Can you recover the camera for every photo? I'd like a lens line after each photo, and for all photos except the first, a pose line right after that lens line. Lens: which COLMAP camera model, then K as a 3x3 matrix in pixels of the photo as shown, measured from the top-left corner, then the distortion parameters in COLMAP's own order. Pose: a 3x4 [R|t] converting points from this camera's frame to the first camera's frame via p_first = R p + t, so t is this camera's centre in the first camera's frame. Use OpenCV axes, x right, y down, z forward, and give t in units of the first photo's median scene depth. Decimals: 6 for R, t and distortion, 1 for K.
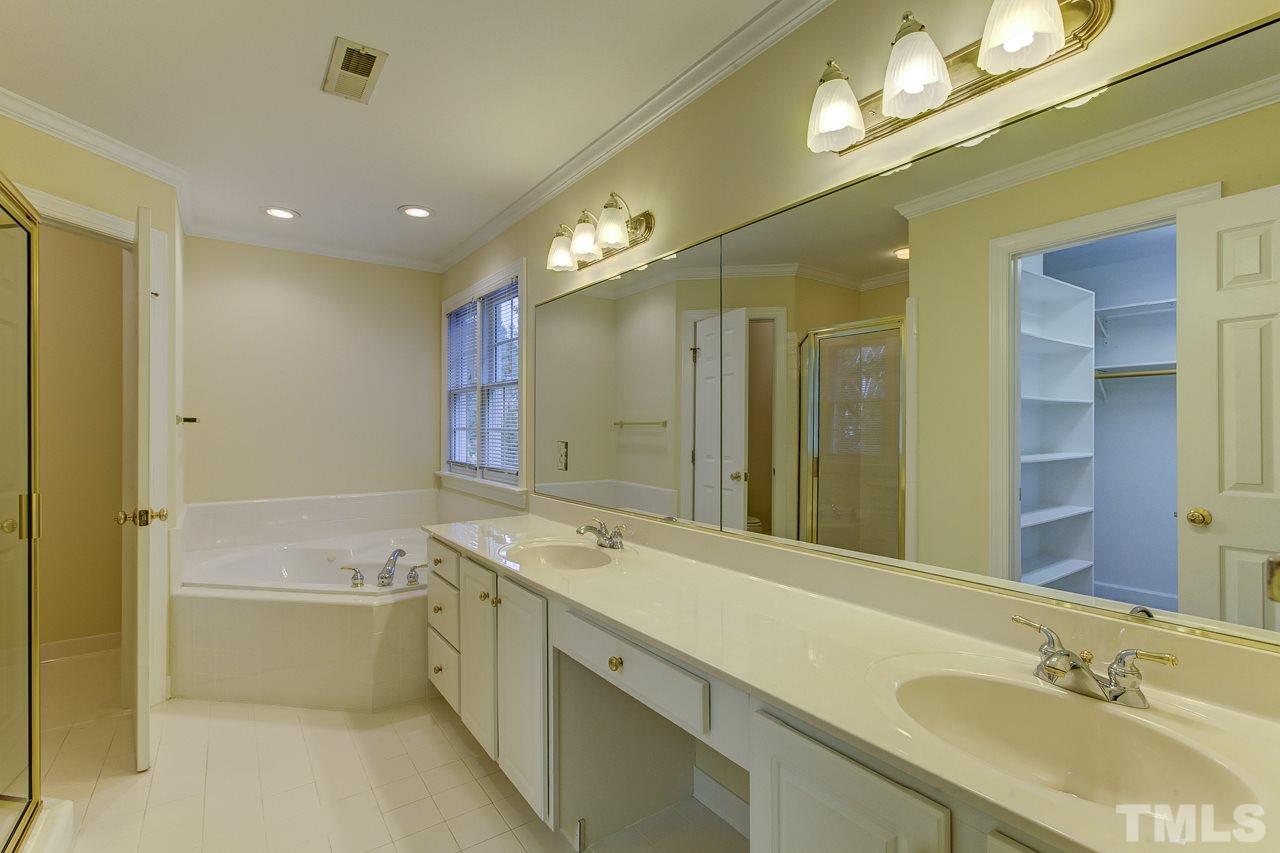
lens RADIAL K [[578.7, 0, 634.7], [0, 578.7, 419.8], [0, 0, 1]] dist [-0.001549, 0.000377]
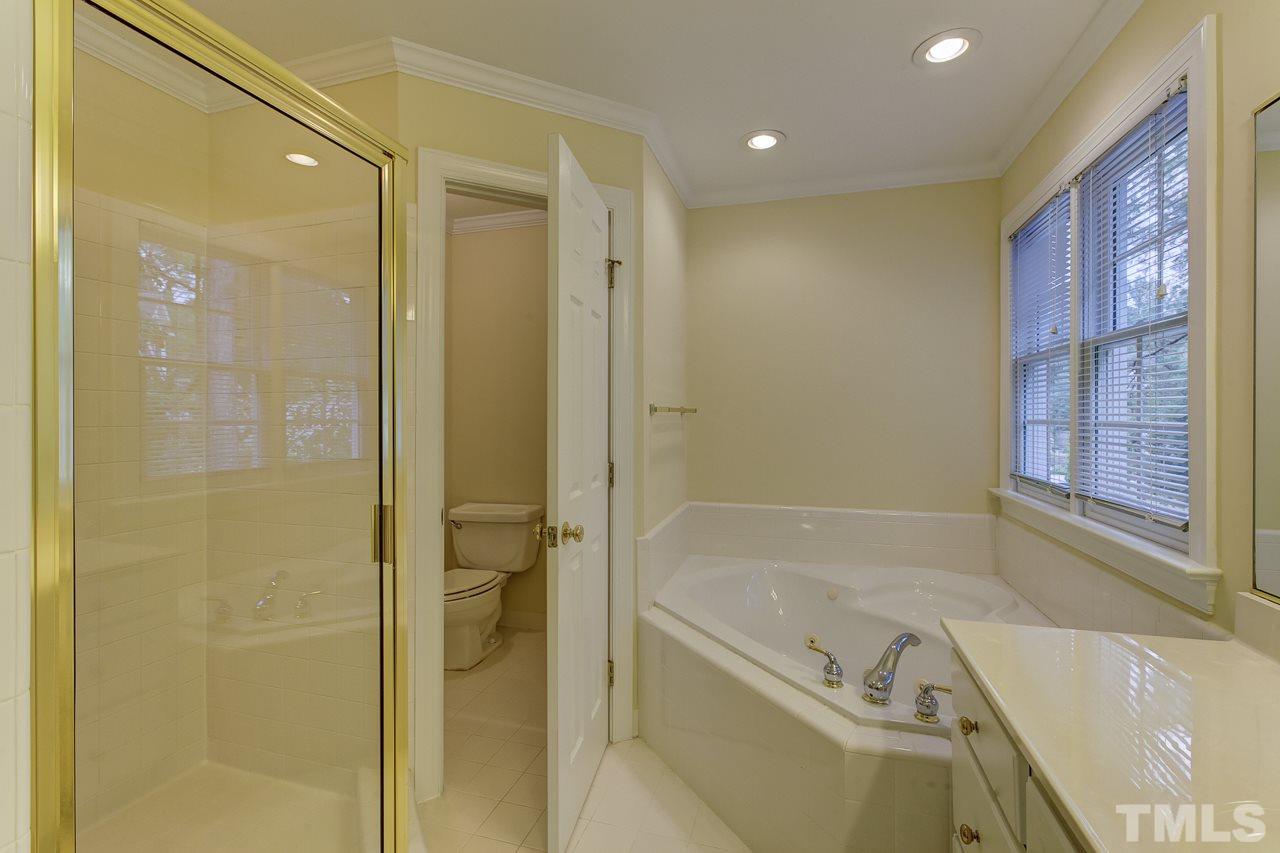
lens RADIAL K [[578.7, 0, 634.7], [0, 578.7, 419.8], [0, 0, 1]] dist [-0.001549, 0.000377]
pose [[0.620071, 0.004641, -0.784532, -0.104836], [0.007475, 0.999902, 0.011823, 0.003569], [0.784510, -0.013195, 0.619976, 0.358870]]
